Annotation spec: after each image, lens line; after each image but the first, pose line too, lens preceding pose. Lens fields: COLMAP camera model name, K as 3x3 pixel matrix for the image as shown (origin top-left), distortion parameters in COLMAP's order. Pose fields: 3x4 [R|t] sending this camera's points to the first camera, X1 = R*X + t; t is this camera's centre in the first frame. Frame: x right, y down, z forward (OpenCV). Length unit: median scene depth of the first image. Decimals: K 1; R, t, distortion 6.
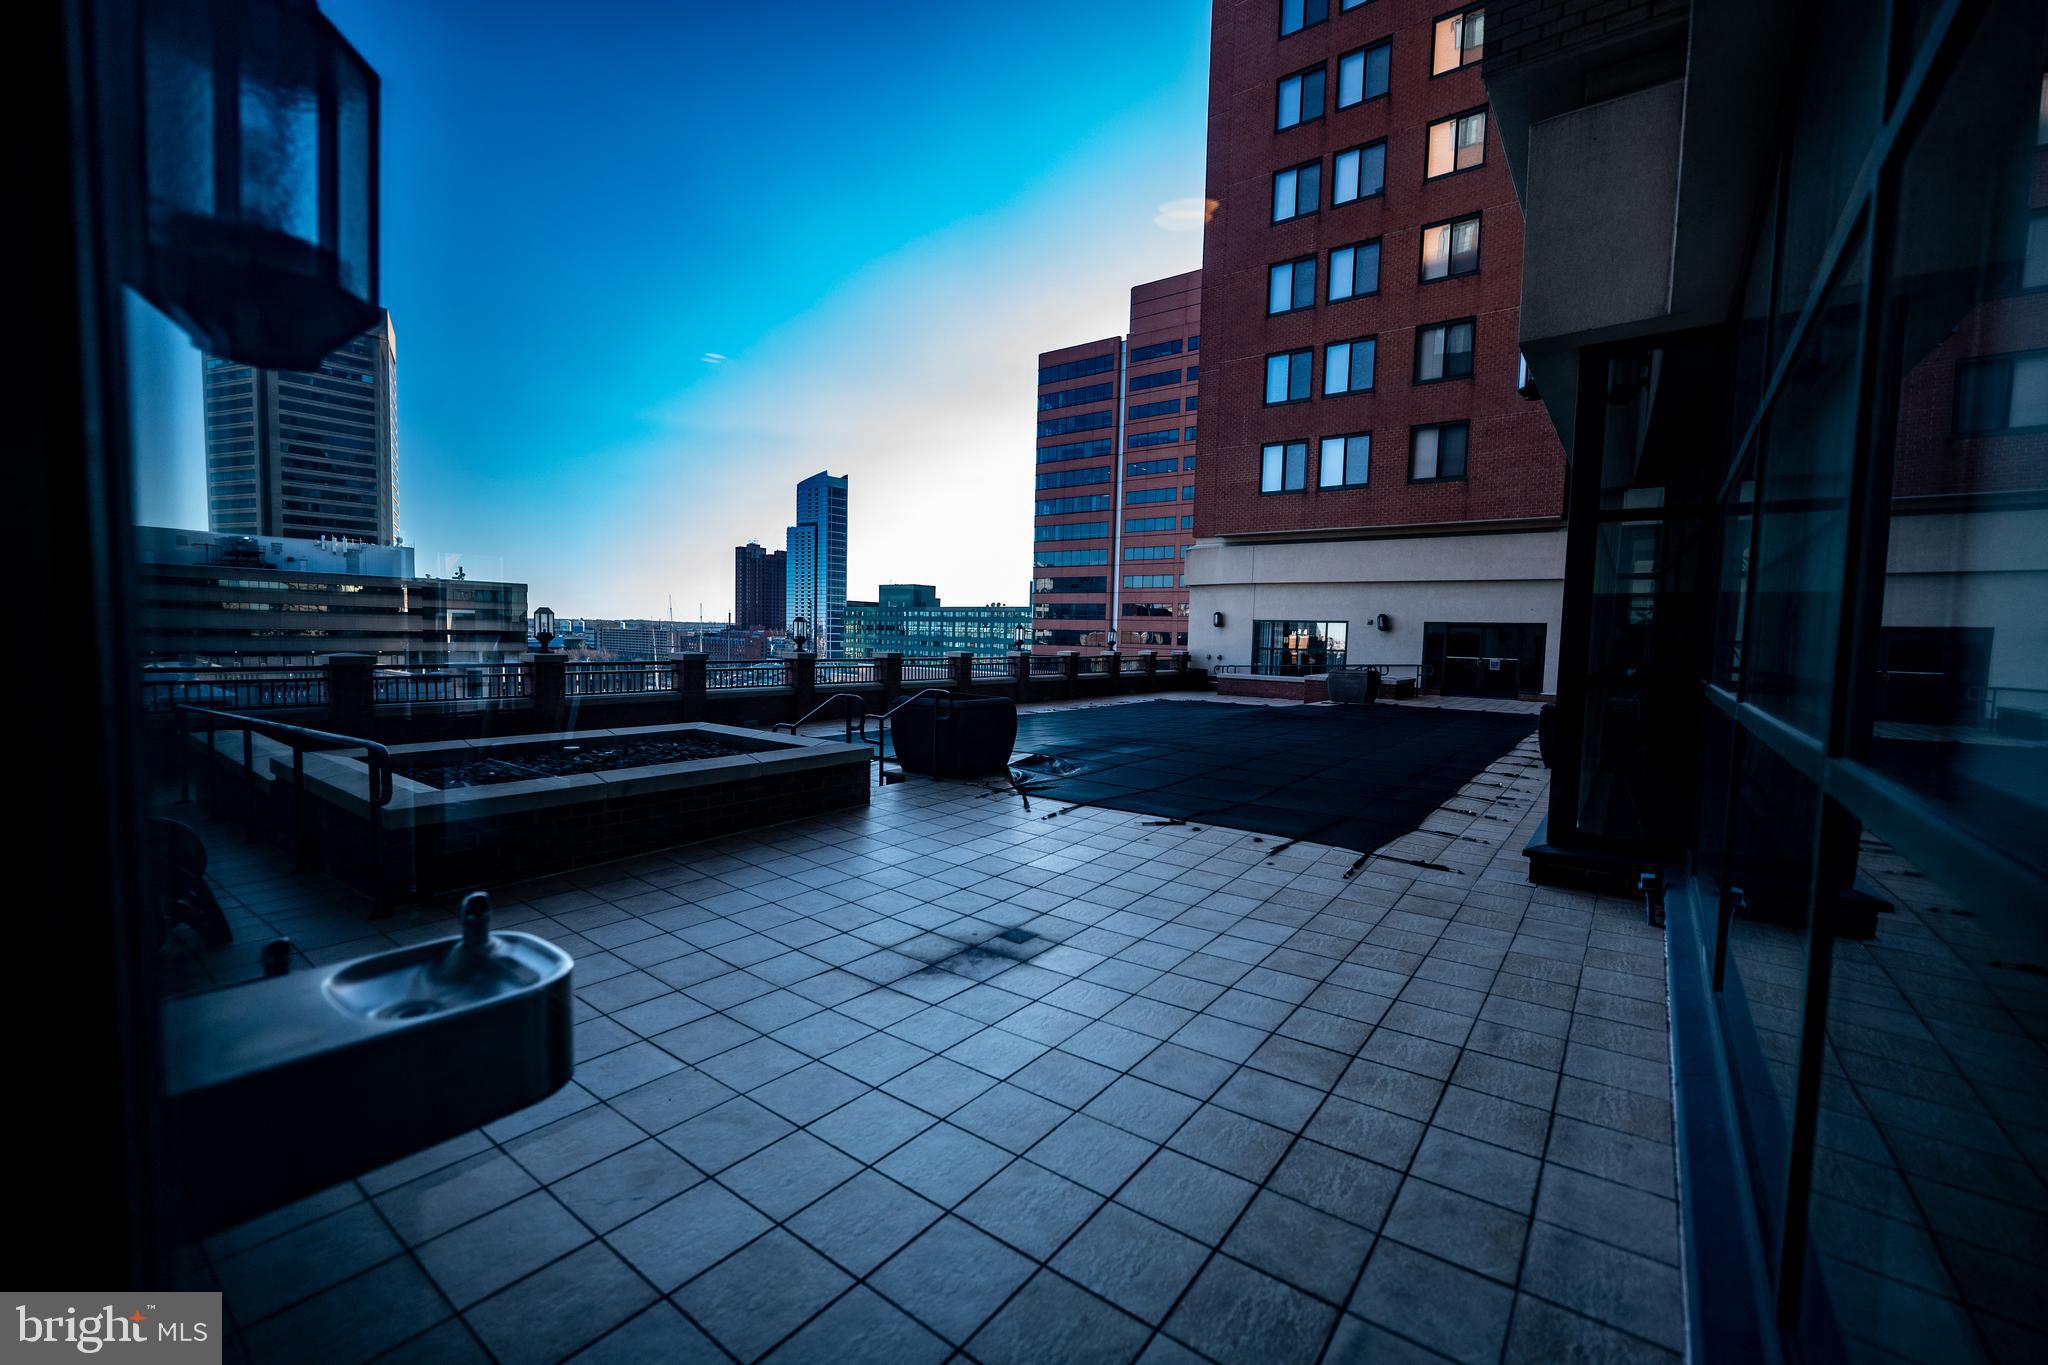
lens RADIAL K [[826.6, 0, 1019.9], [0, 826.6, 685.0], [0, 0, 1]] dist [-0.000073, -0.000171]
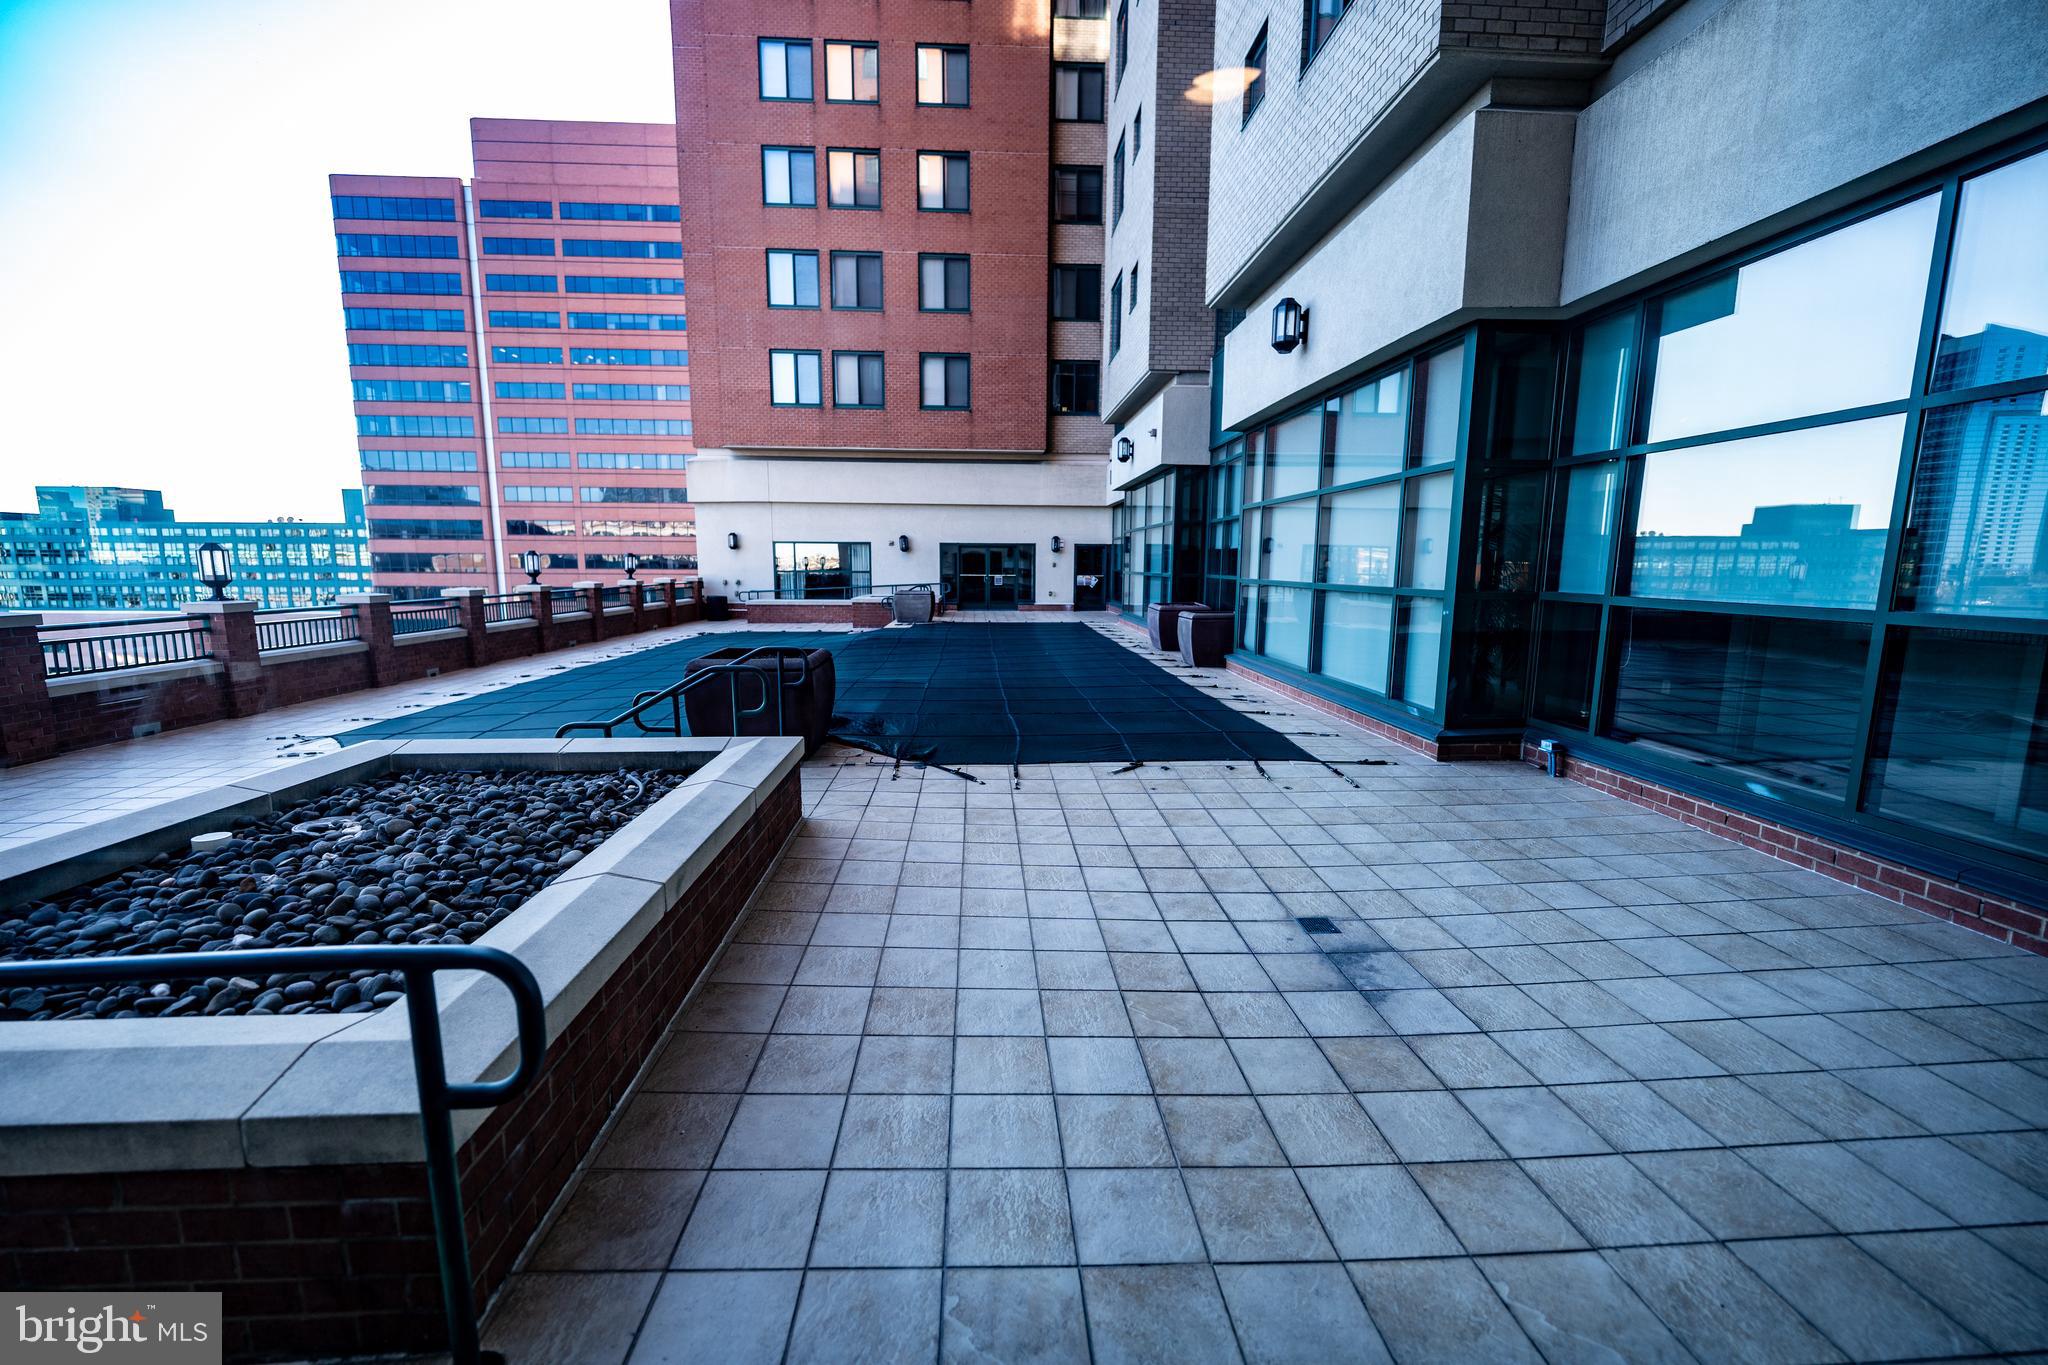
lens RADIAL K [[826.6, 0, 1019.9], [0, 826.6, 685.0], [0, 0, 1]] dist [-0.000073, -0.000171]
pose [[0.761747, -0.115661, 0.637467, -0.120260], [0.053549, 0.991809, 0.115964, -0.010024], [-0.645658, -0.054199, 0.761701, 0.087305]]
